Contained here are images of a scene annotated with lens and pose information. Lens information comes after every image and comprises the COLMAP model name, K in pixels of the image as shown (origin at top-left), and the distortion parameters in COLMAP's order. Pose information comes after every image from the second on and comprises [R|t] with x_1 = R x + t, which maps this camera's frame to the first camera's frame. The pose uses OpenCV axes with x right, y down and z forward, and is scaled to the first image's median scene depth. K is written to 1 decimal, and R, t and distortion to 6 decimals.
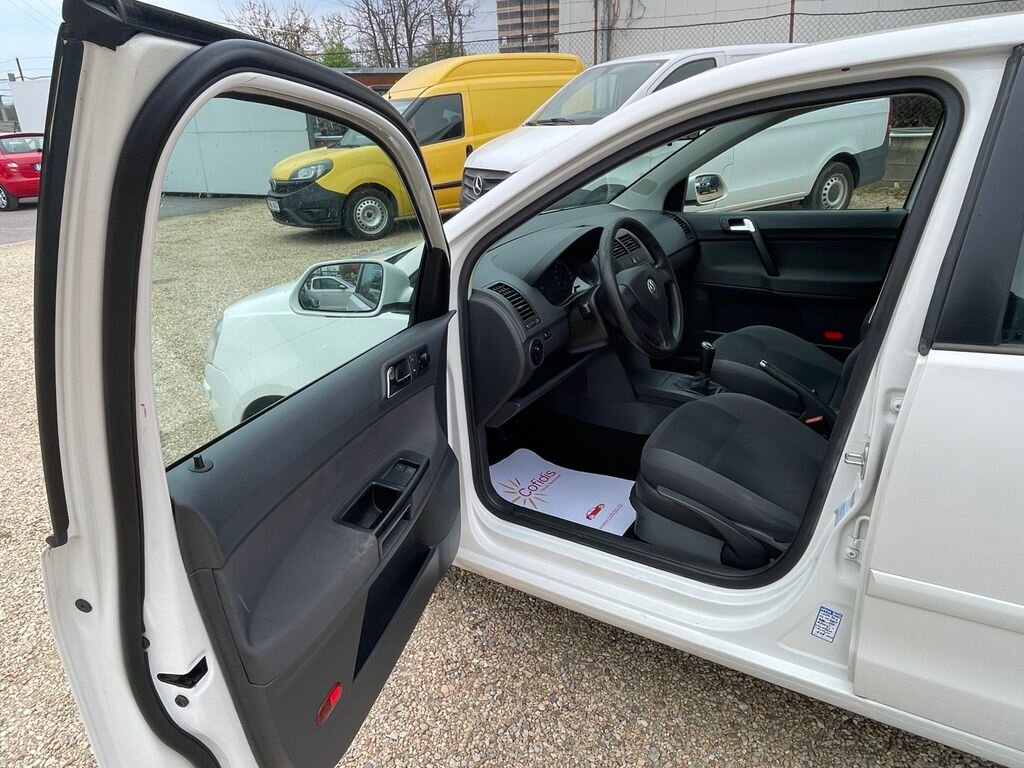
lens RADIAL K [[659.8, 0, 503.4], [0, 659.8, 389.5], [0, 0, 1]] dist [0.000402, -0.011536]
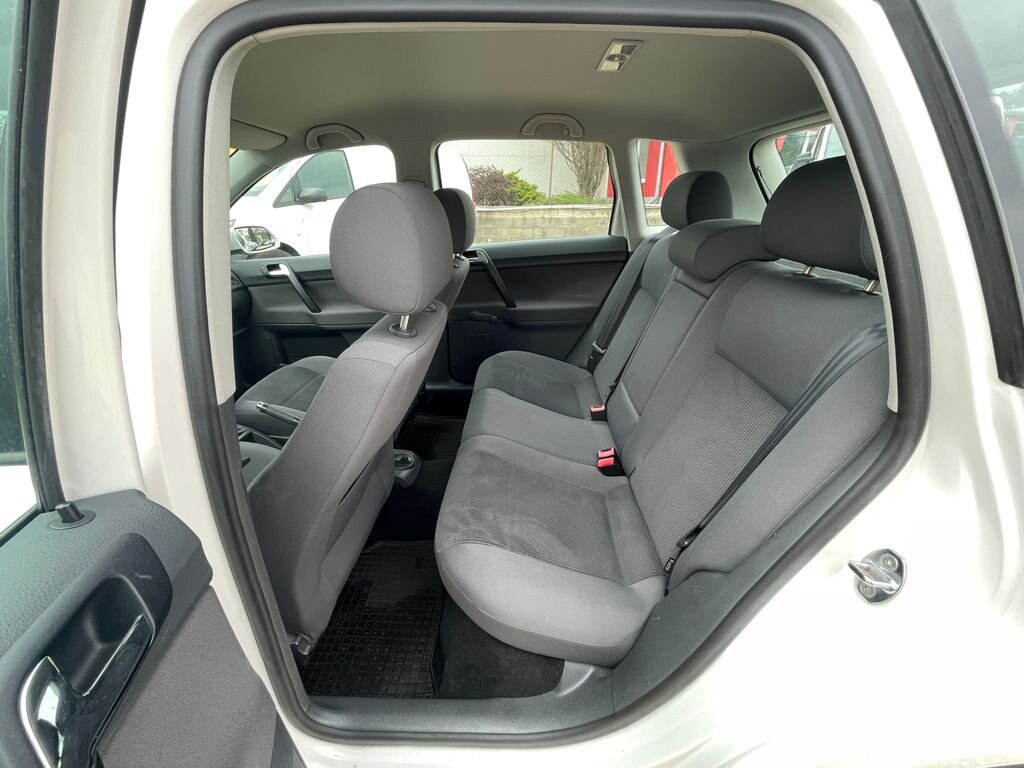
lens RADIAL K [[414.6, 0, 509.5], [0, 414.6, 386.1], [0, 0, 1]] dist [-0.008323, 0.002866]
pose [[0.869195, -0.185925, 0.458182, 0.117601], [0.174507, 0.982335, 0.067572, -0.011764], [-0.462652, 0.021222, 0.886286, 0.068790]]
